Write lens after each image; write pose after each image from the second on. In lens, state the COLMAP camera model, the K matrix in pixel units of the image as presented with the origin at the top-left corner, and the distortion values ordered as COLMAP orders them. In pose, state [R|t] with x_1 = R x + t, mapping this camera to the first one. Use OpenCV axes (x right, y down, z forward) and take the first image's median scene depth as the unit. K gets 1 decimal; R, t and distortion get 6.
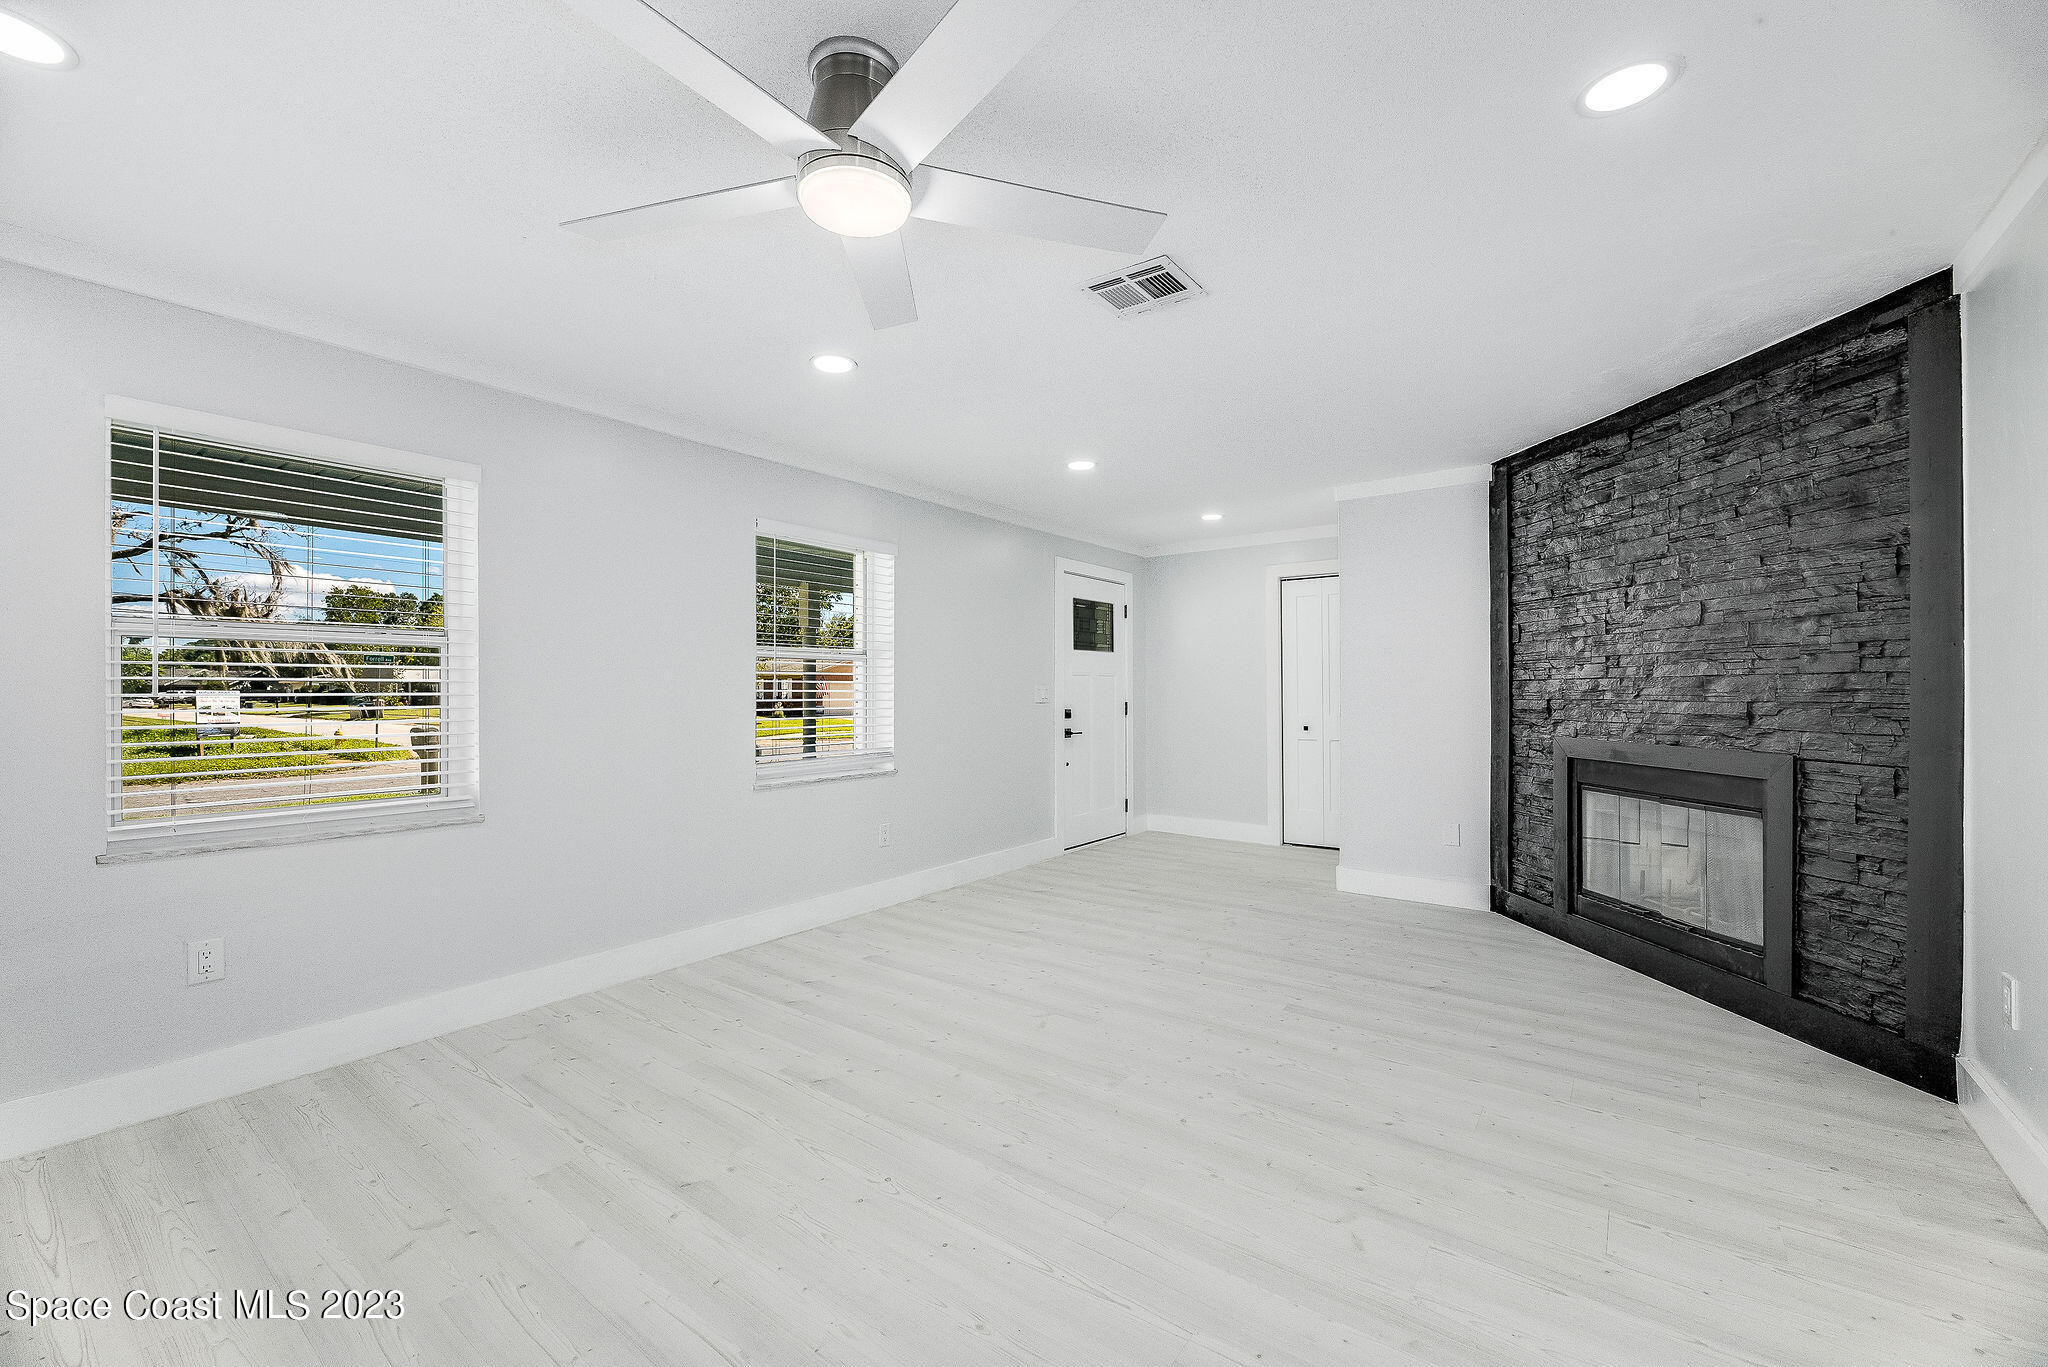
lens RADIAL K [[823.3, 0, 1024.3], [0, 823.3, 690.7], [0, 0, 1]] dist [-0.000358, -0.001904]
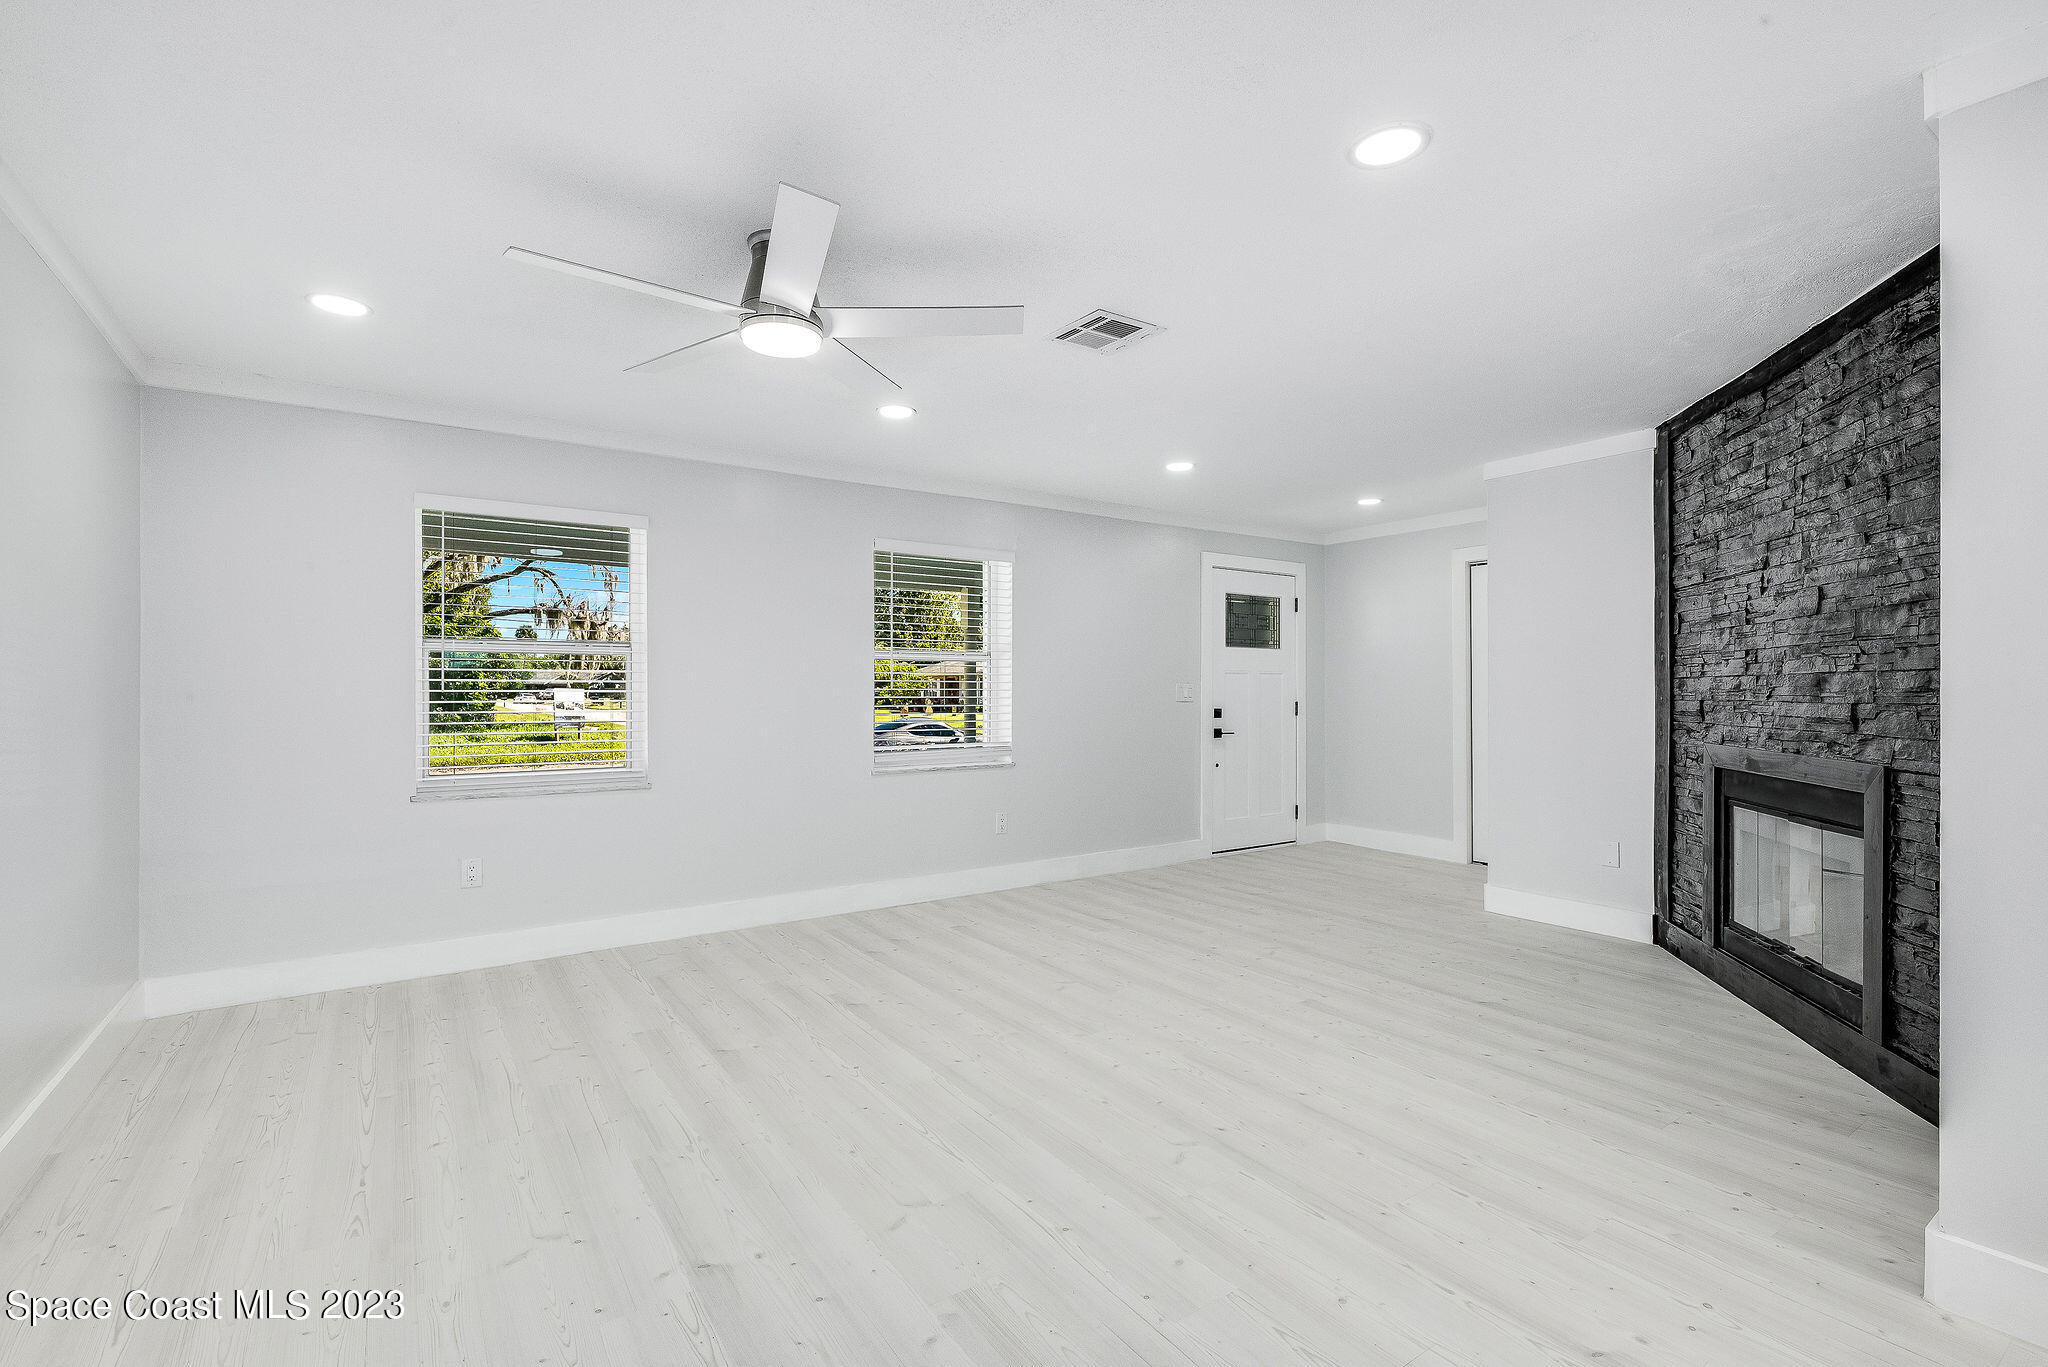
lens RADIAL K [[911.1, 0, 1027.7], [0, 911.1, 690.5], [0, 0, 1]] dist [0.002148, -0.000846]
pose [[0.948461, 0.002243, -0.316887, 0.316180], [-0.001949, 0.999997, 0.001242, 0.000739], [0.316889, -0.000561, 0.948463, -0.156528]]
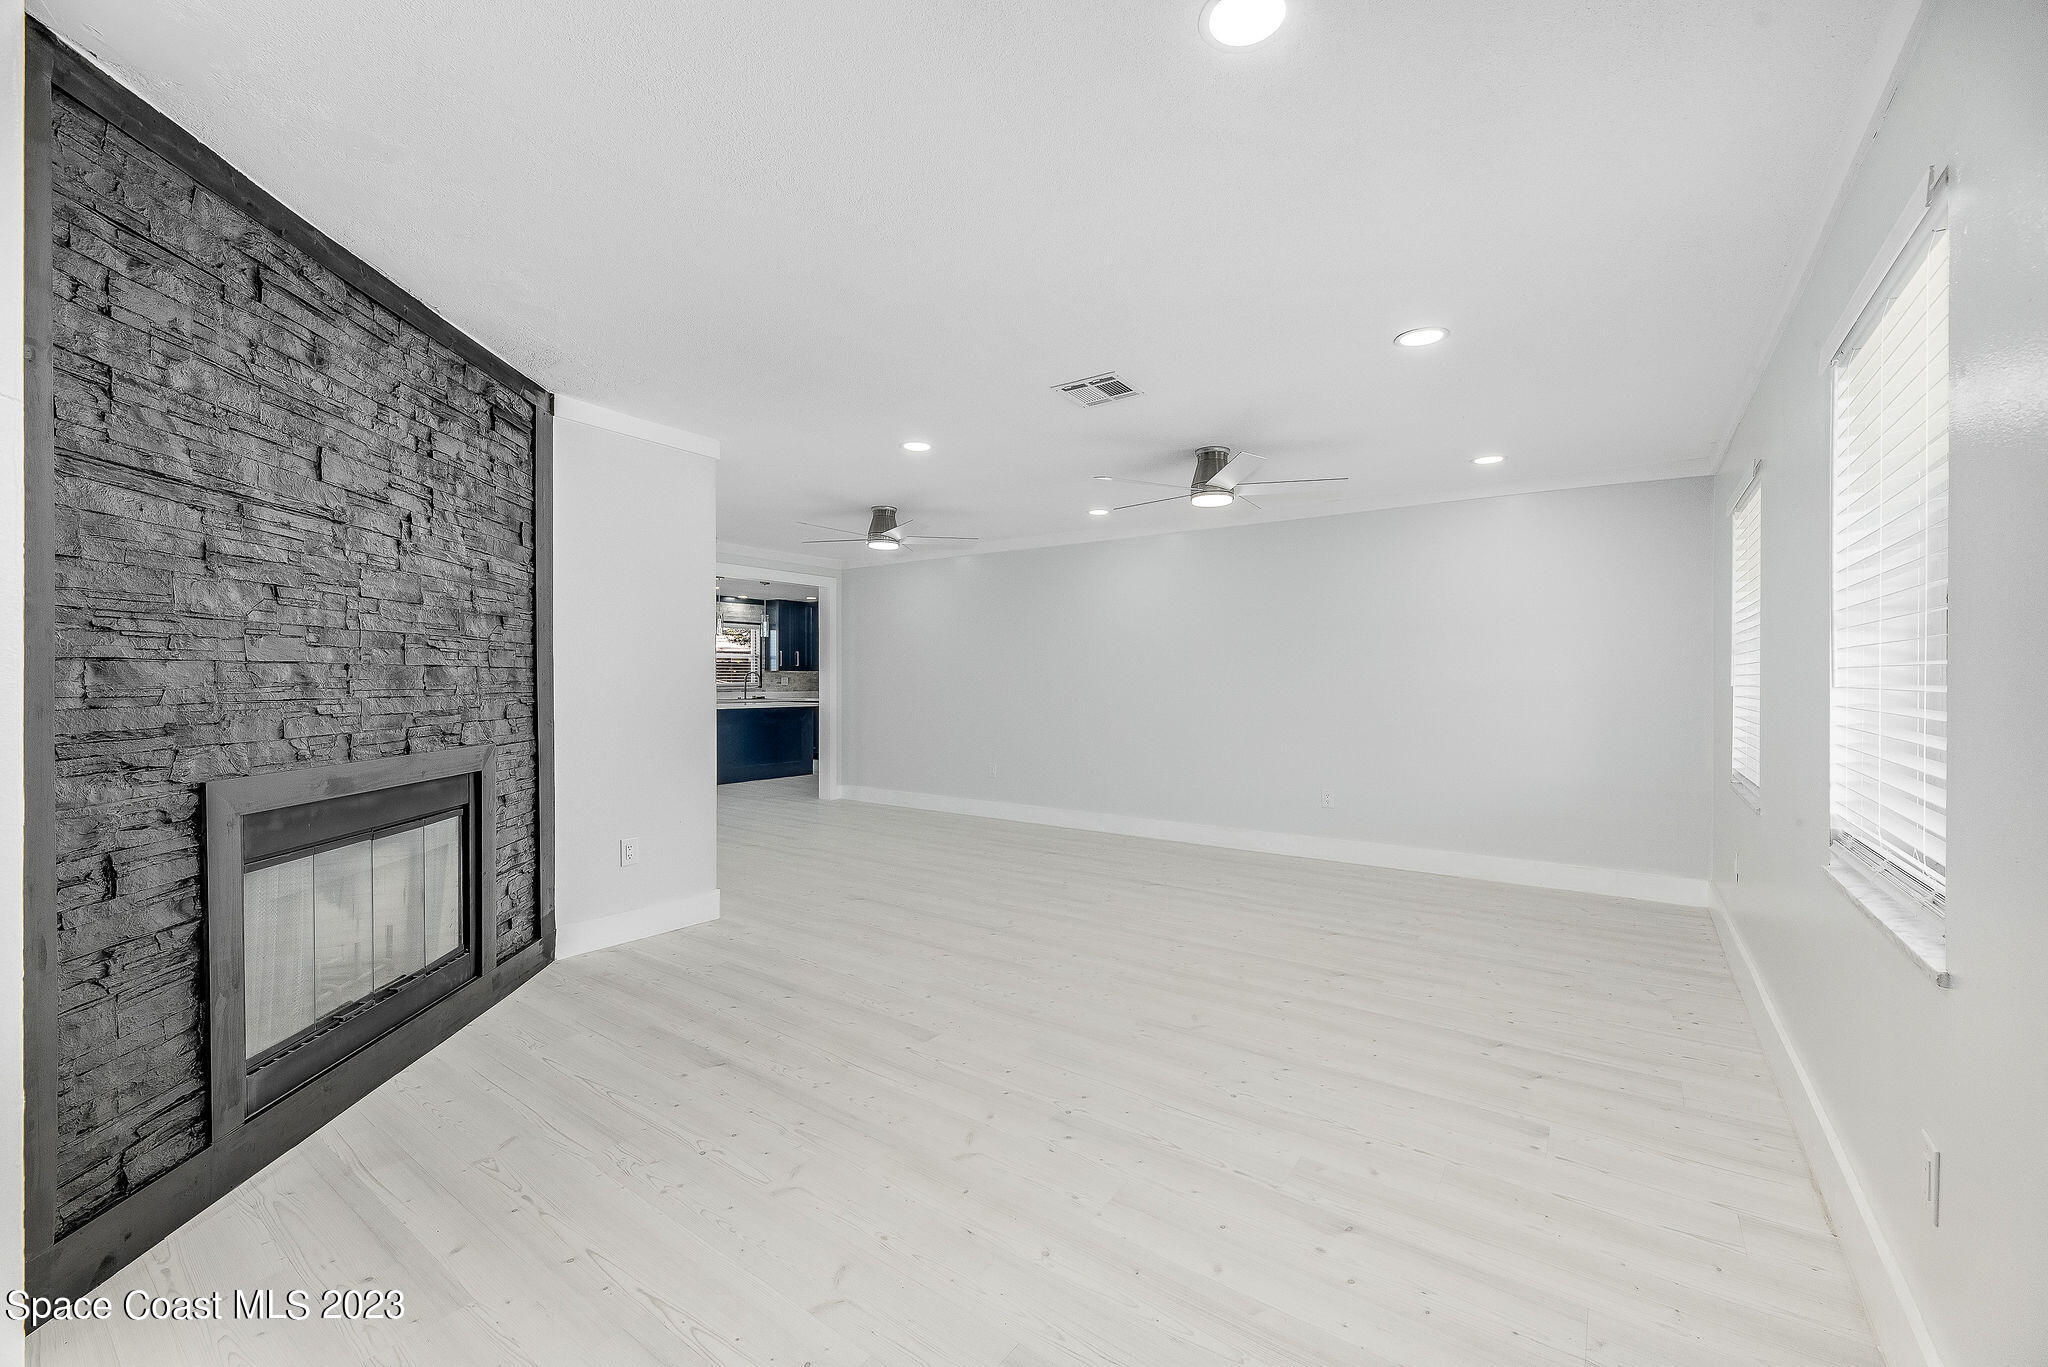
lens RADIAL K [[823.3, 0, 1013.9], [0, 823.3, 685.8], [0, 0, 1]] dist [-0.000358, -0.001904]
pose [[-0.999969, -0.000869, -0.007792, 0.214411], [-0.000921, 0.999977, 0.006752, -0.003491], [0.007786, 0.006759, -0.999947, 1.705884]]
